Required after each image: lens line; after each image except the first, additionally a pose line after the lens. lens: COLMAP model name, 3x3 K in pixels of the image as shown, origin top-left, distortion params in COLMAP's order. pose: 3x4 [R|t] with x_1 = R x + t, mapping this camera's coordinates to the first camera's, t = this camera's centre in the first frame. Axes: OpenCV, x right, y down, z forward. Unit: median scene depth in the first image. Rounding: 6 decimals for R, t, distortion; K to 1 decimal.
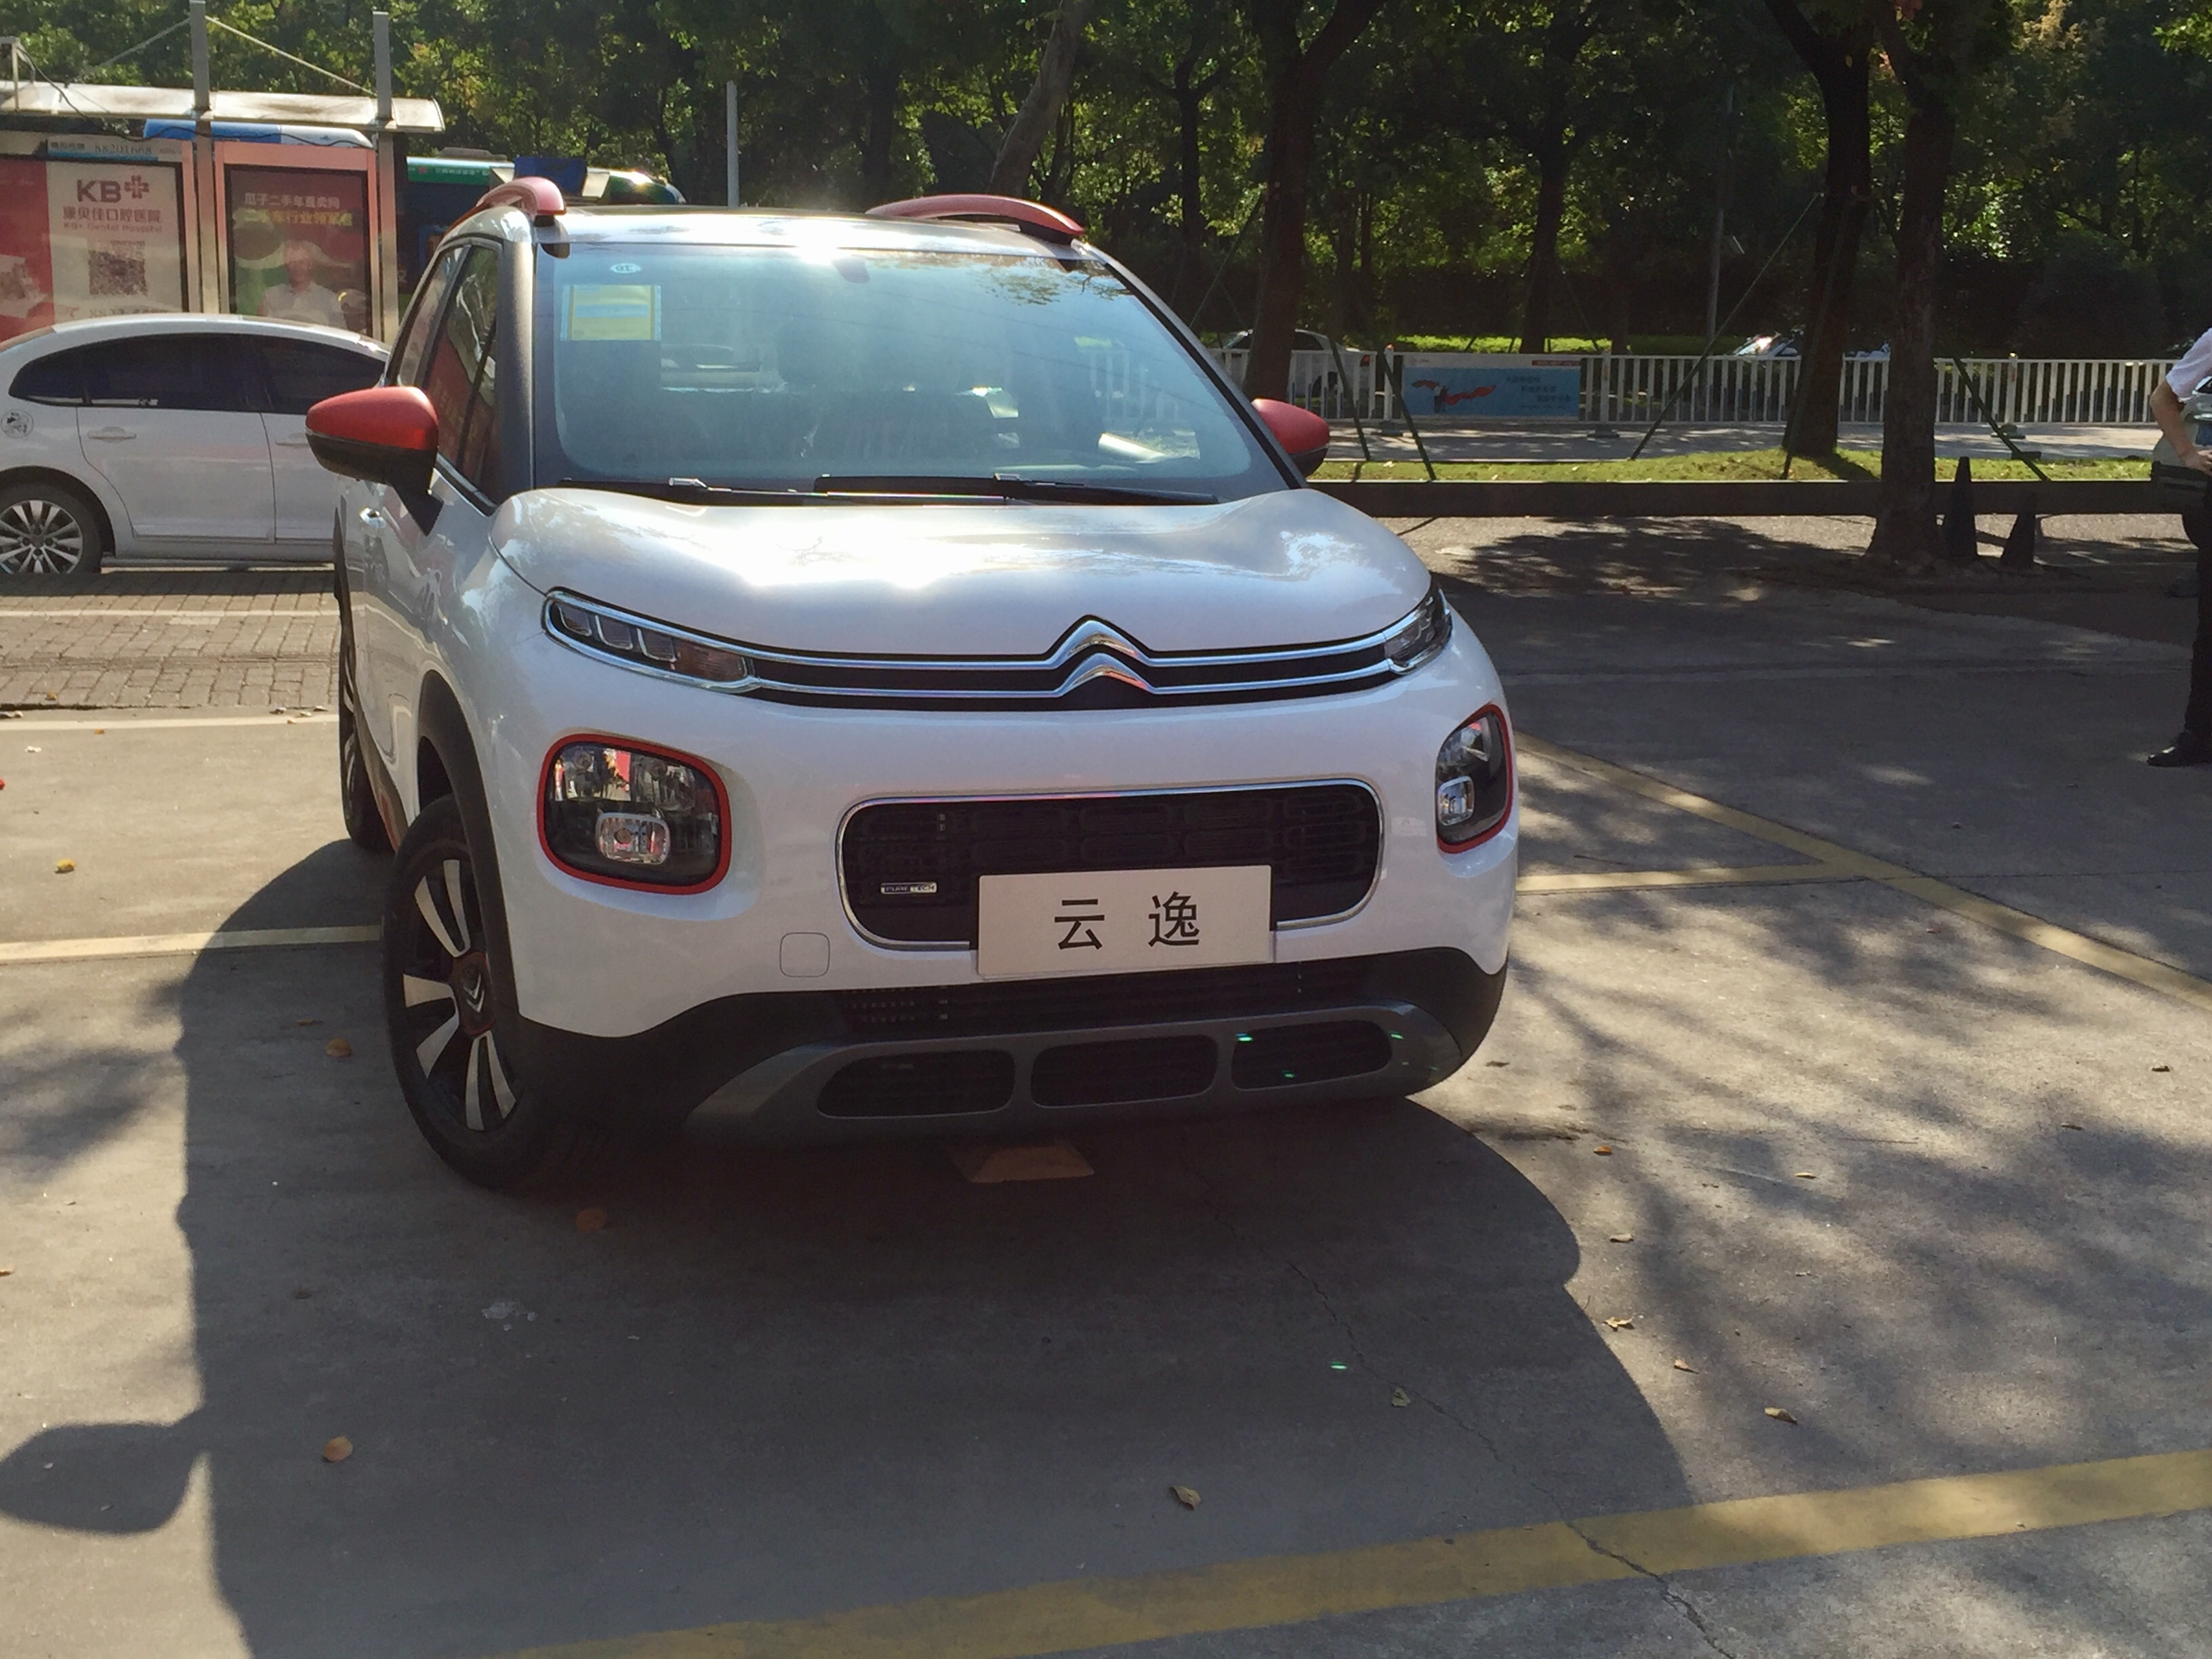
lens RADIAL K [[2570.5, 0, 1108.3], [0, 2570.5, 826.0], [0, 0, 1]] dist [0.060698, 0.000000]
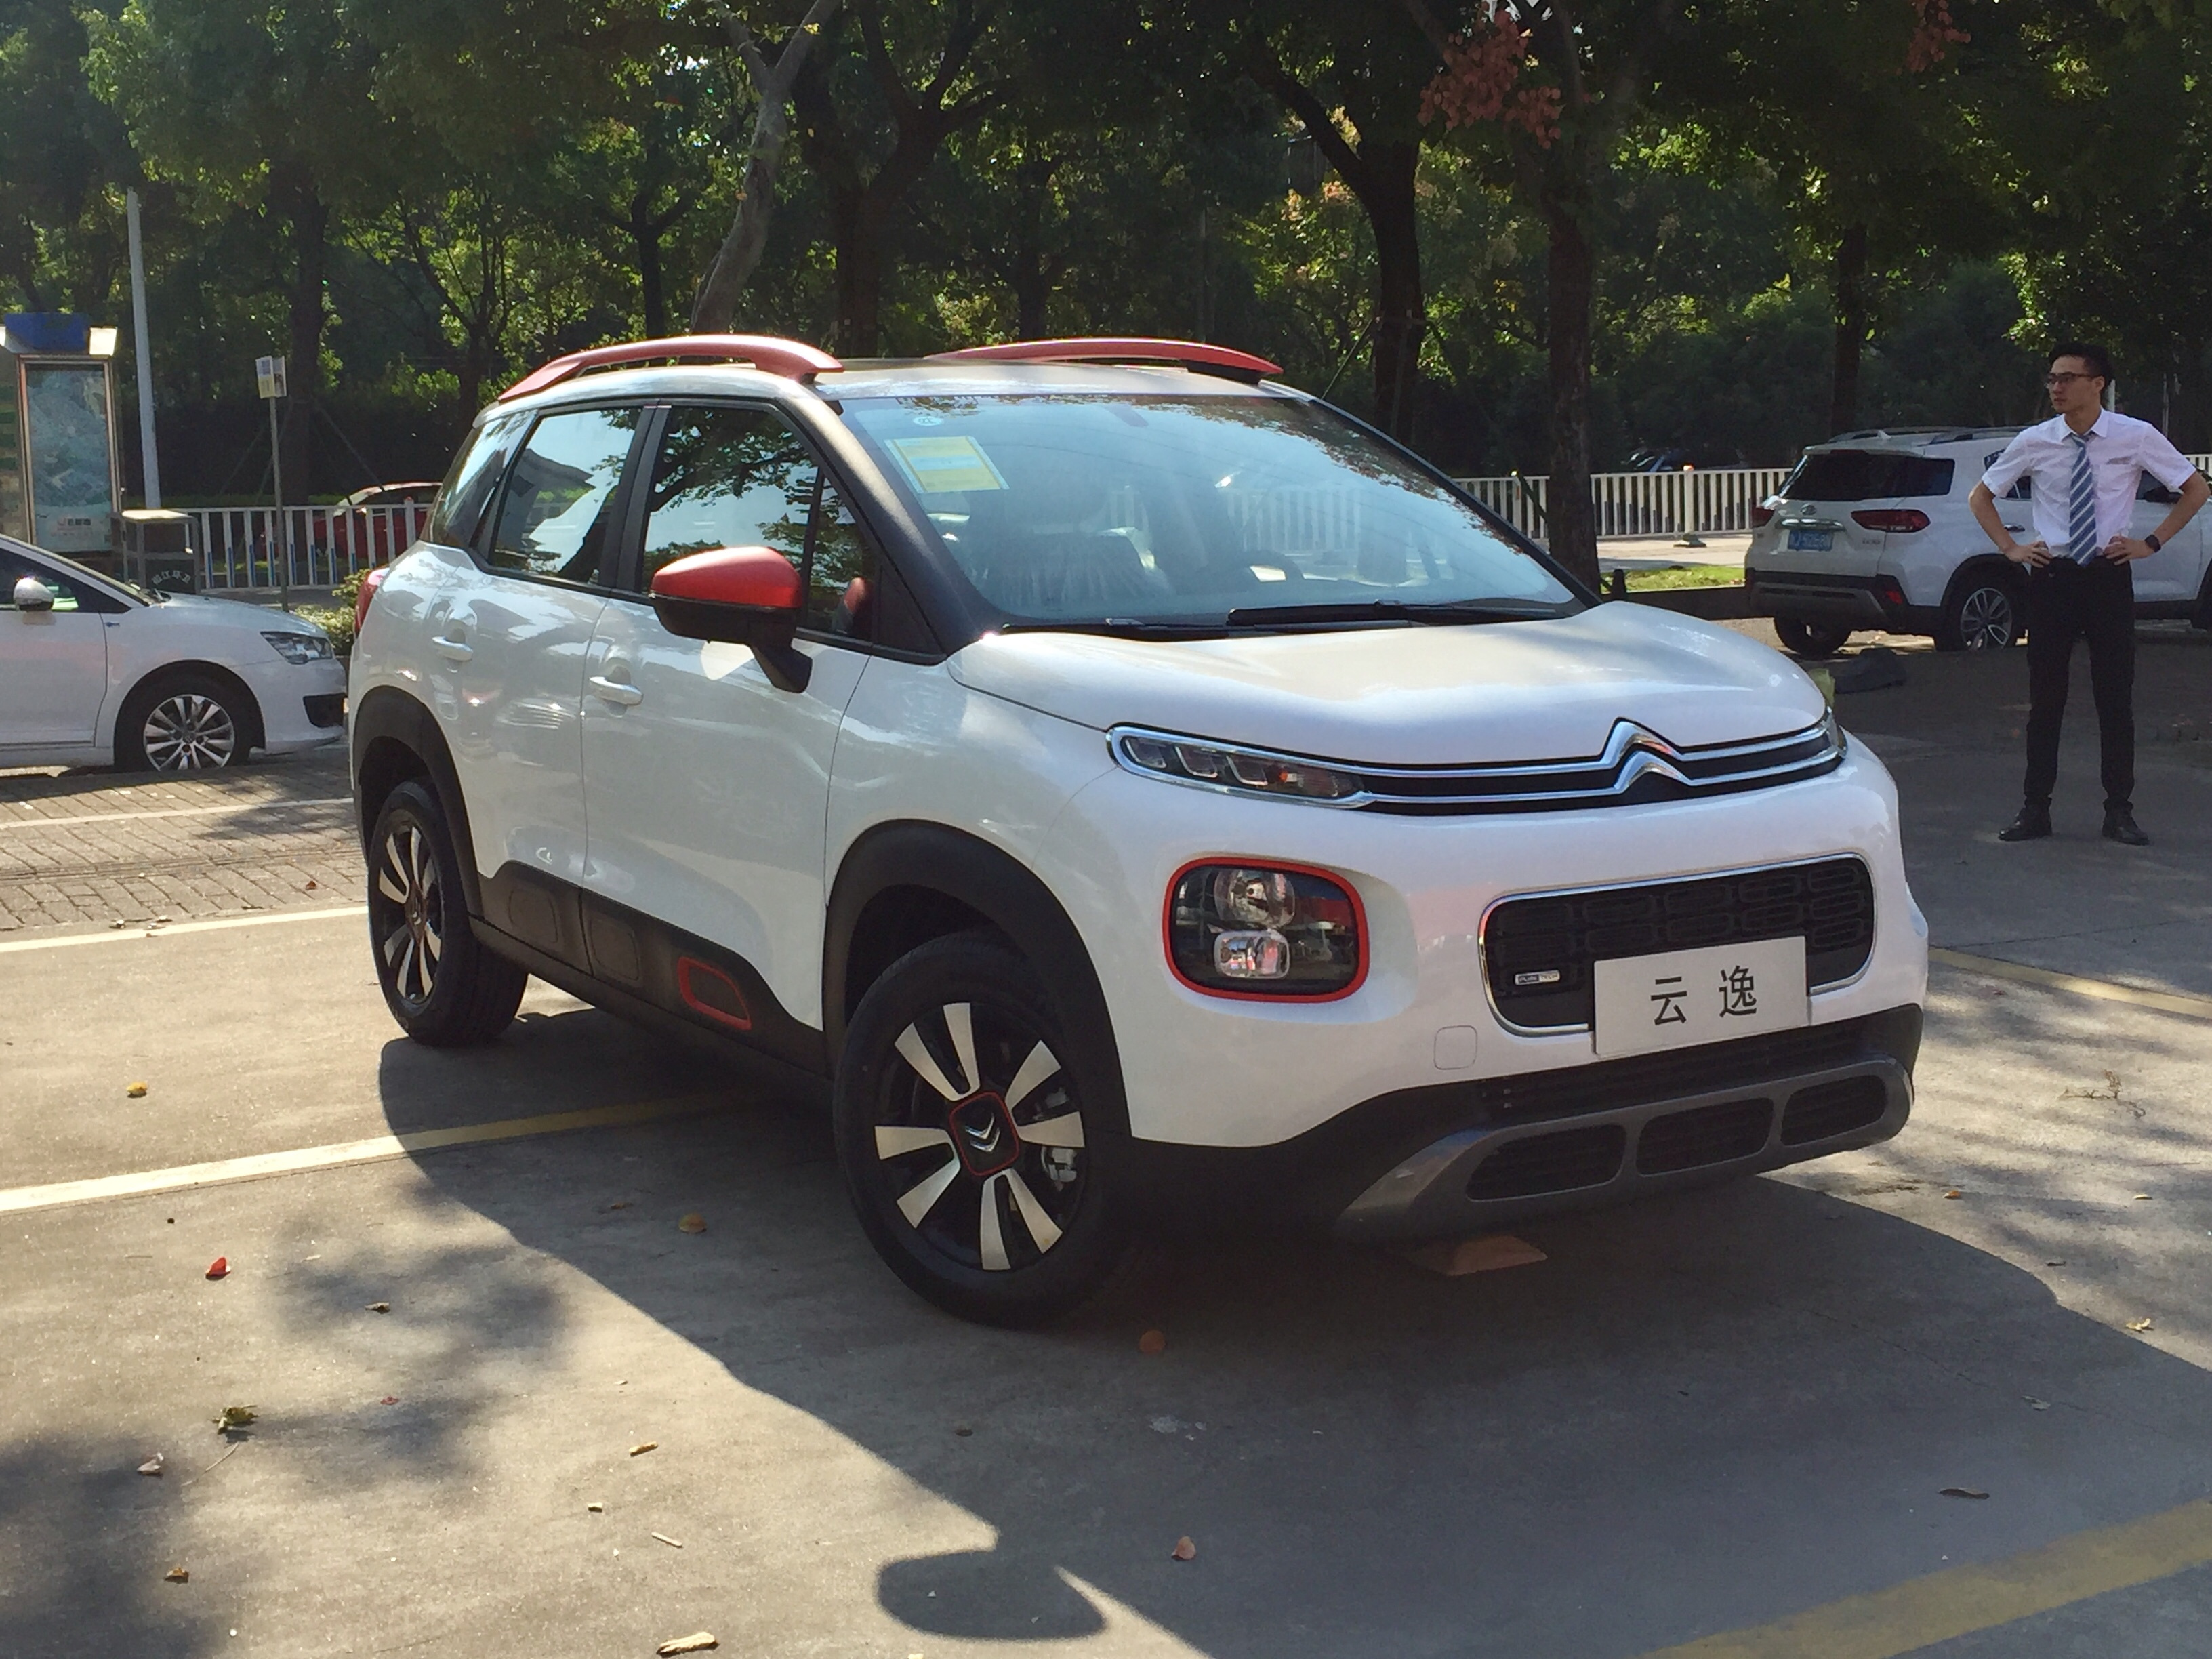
lens RADIAL K [[2801.7, 0, 1113.0], [0, 2801.7, 832.8], [0, 0, 1]] dist [0.066169, 0.000000]
pose [[0.972859, -0.068727, 0.220958, -0.479498], [0.082370, 0.995185, -0.053127, 0.011218], [-0.216243, 0.069885, 0.973835, -0.095349]]
